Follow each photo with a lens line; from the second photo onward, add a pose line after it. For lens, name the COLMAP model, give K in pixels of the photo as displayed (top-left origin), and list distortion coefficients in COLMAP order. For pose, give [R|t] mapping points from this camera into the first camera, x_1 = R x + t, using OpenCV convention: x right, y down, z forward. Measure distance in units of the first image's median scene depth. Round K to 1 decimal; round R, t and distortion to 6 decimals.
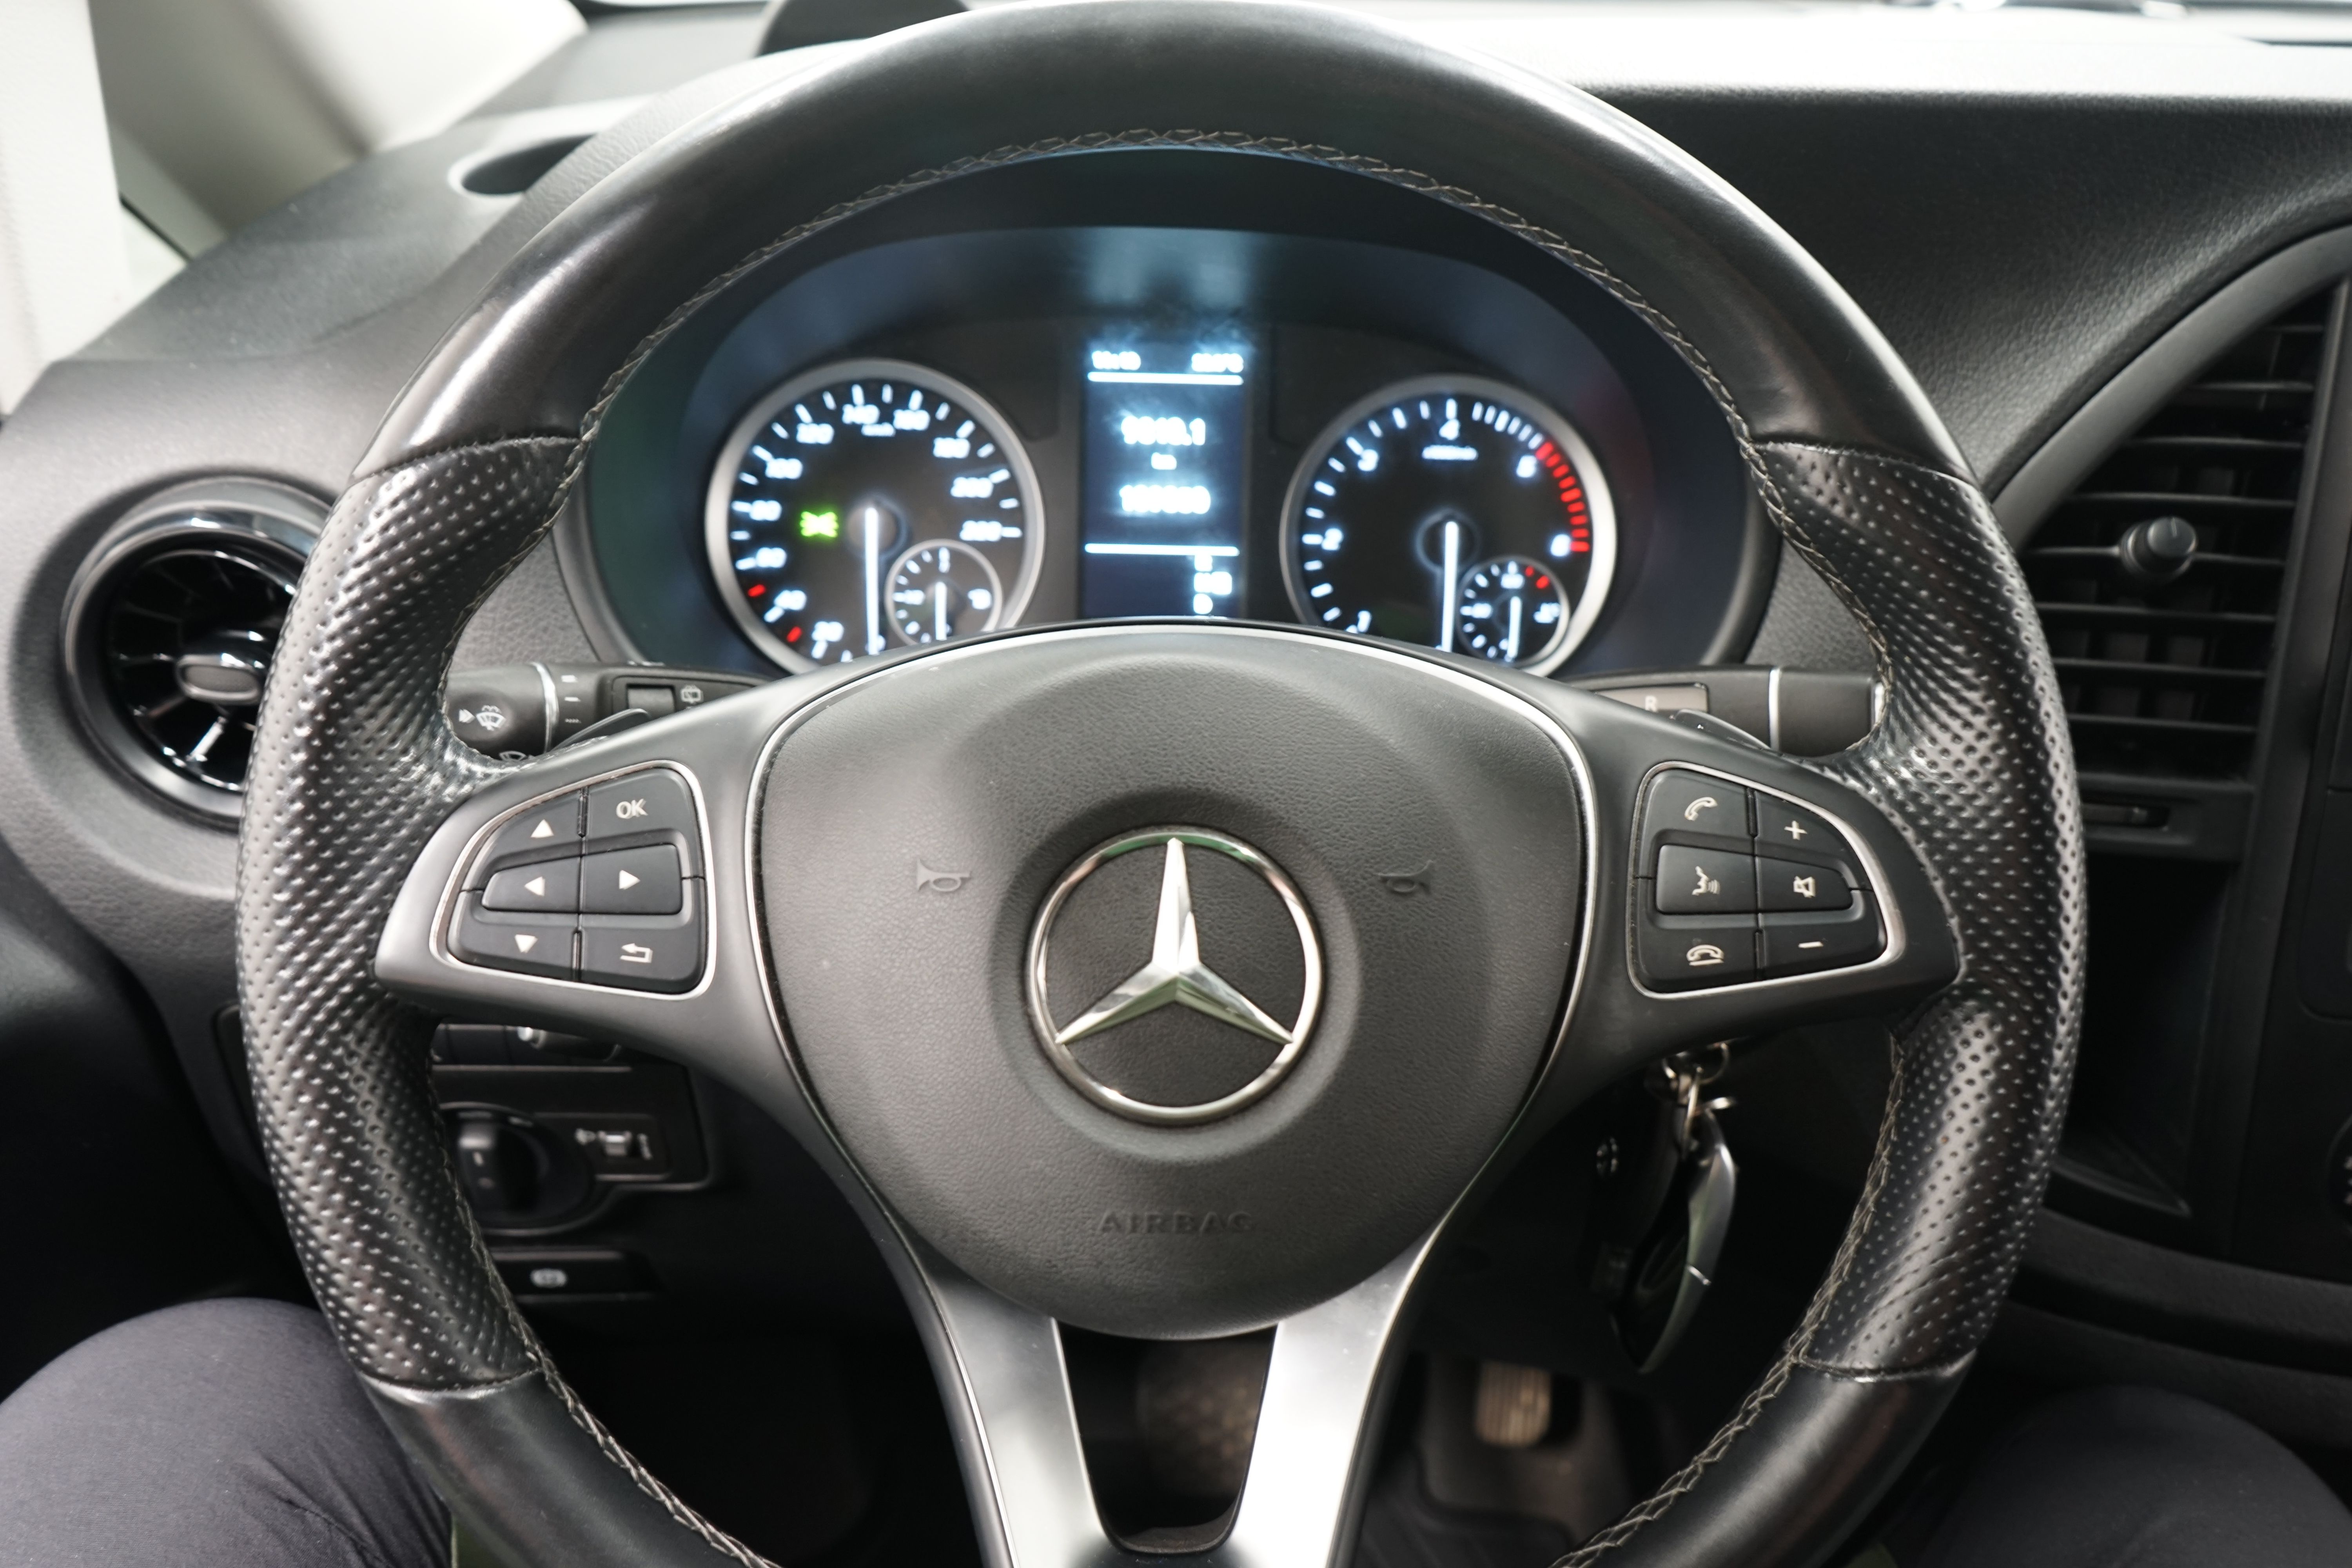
lens RADIAL K [[1947.7, 0, 1180.5], [0, 1947.7, 790.6], [0, 0, 1]] dist [-0.000734, 0.018654]
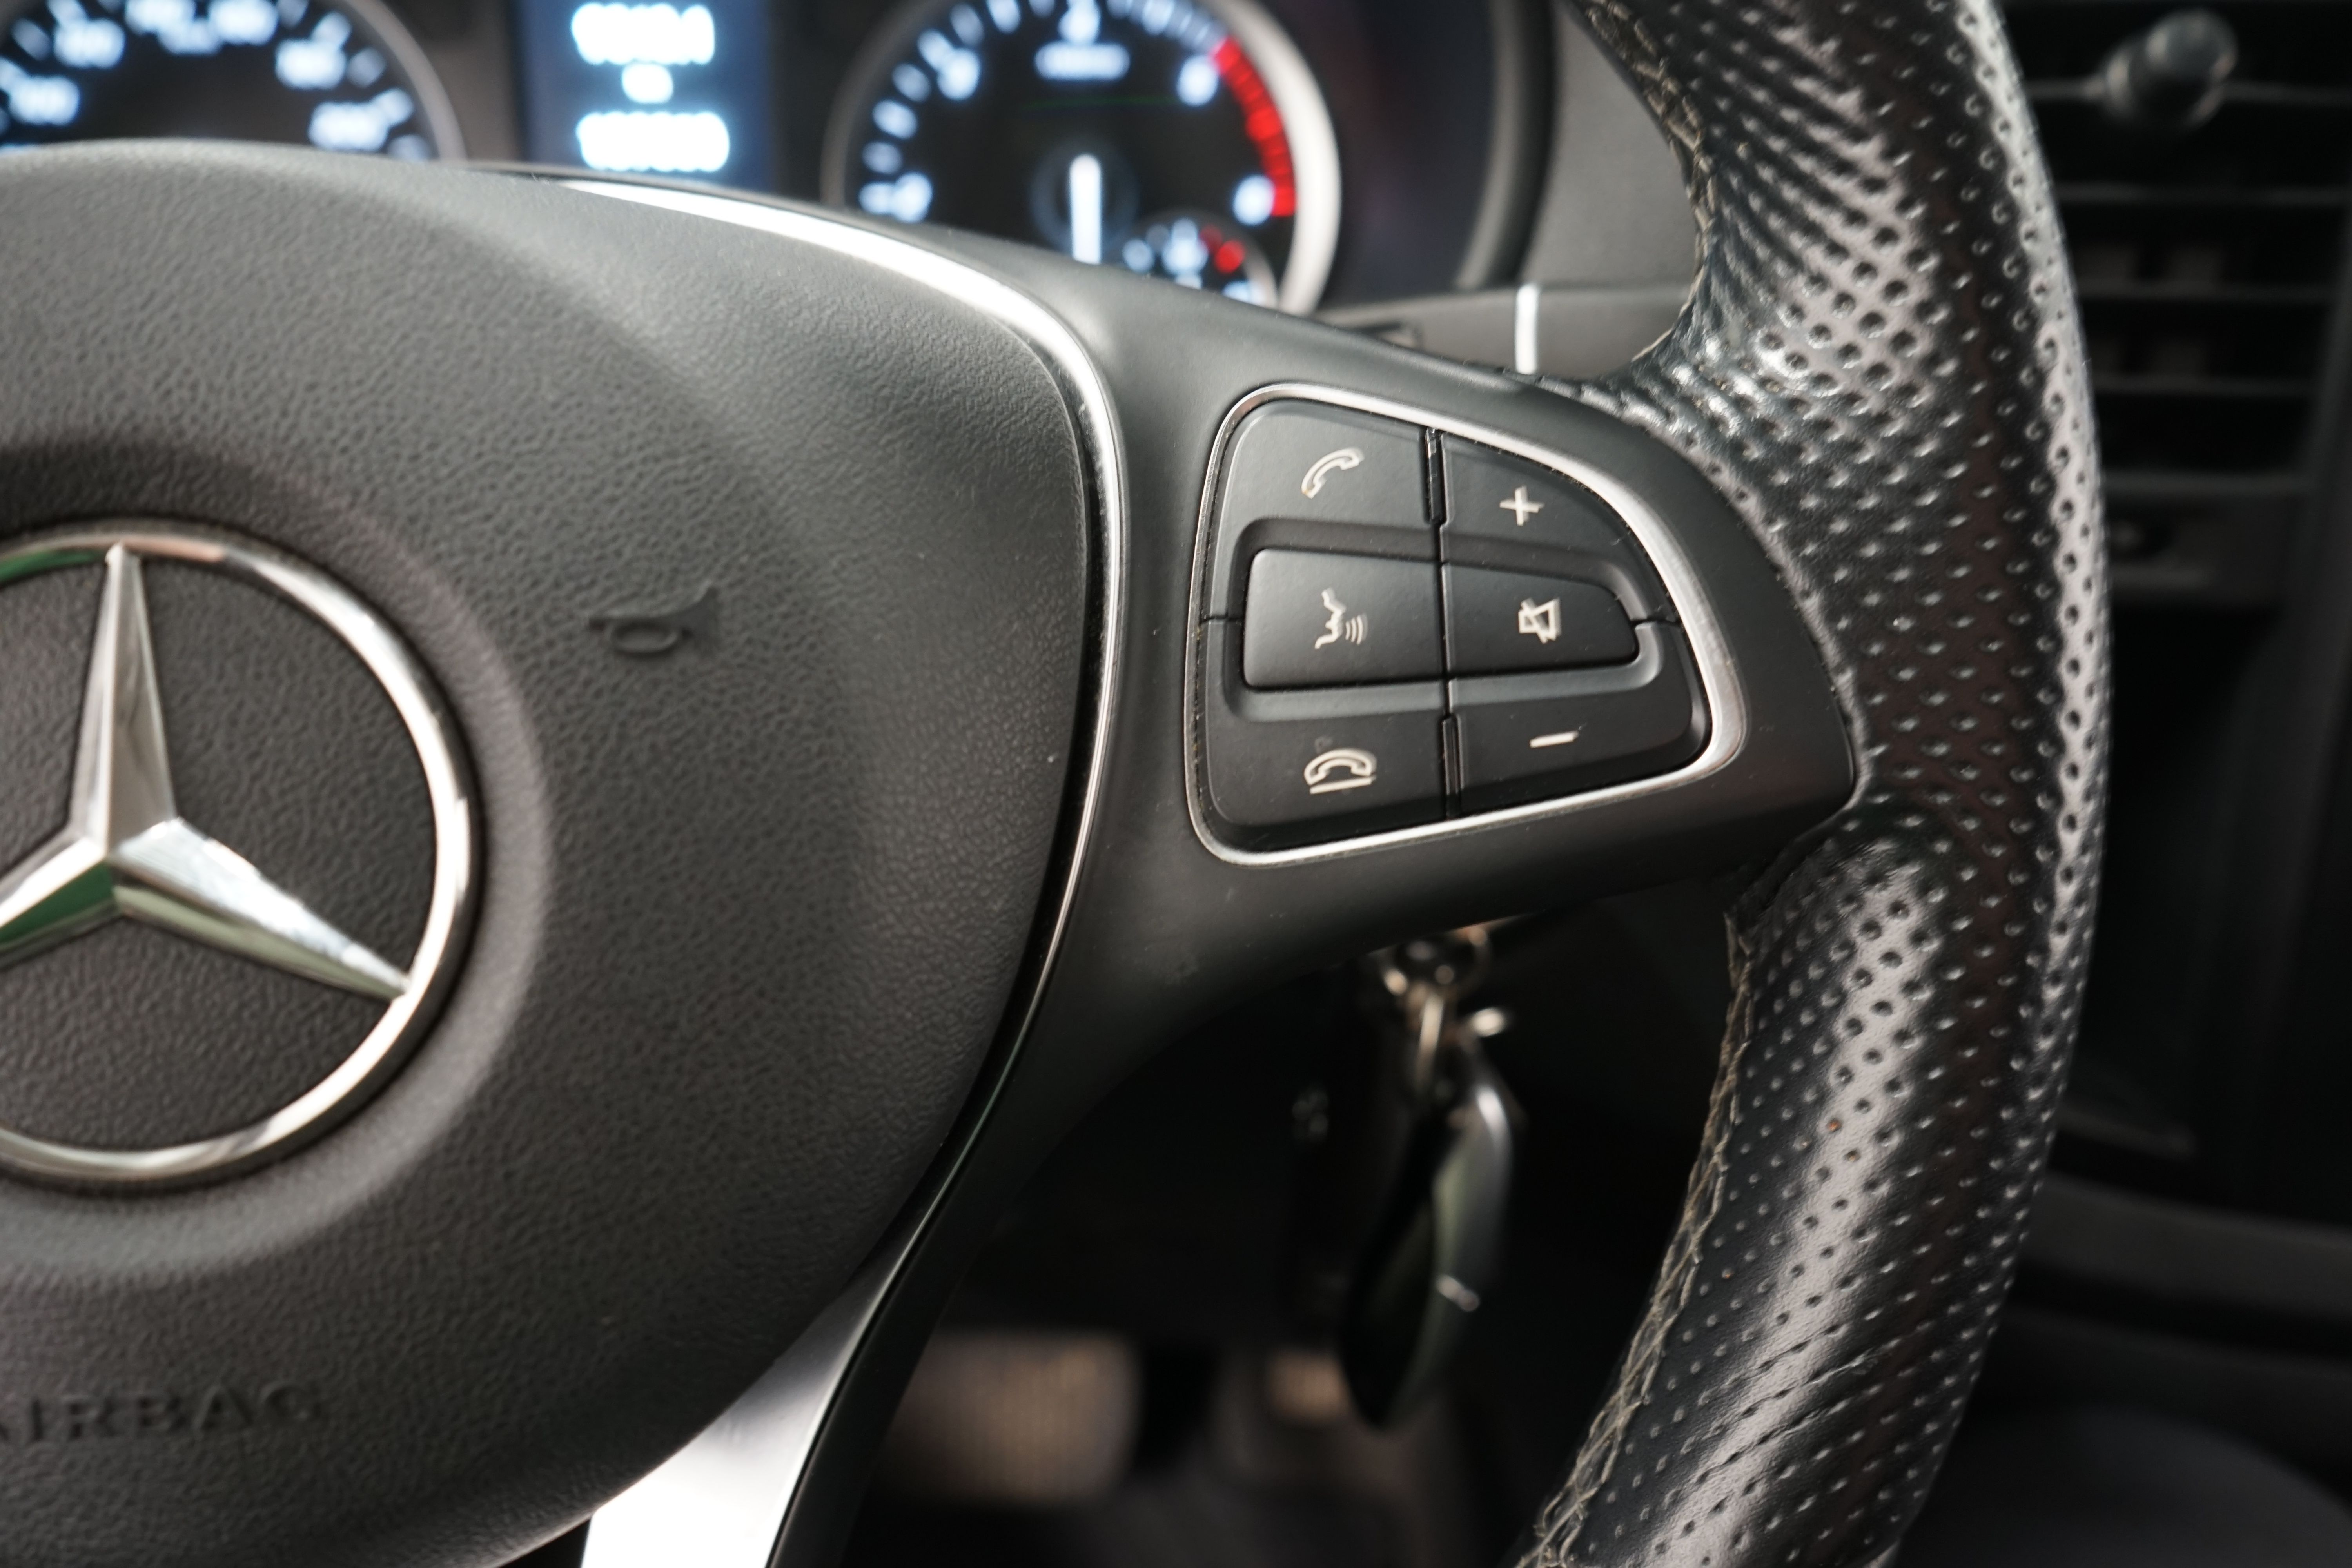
lens RADIAL K [[1947.7, 0, 1170.7], [0, 1947.7, 781.2], [0, 0, 1]] dist [-0.000734, 0.018654]
pose [[0.997918, -0.038768, 0.051535, 0.200840], [0.035876, 0.997791, 0.055904, 0.058287], [-0.053589, -0.053938, 0.997105, 0.517306]]
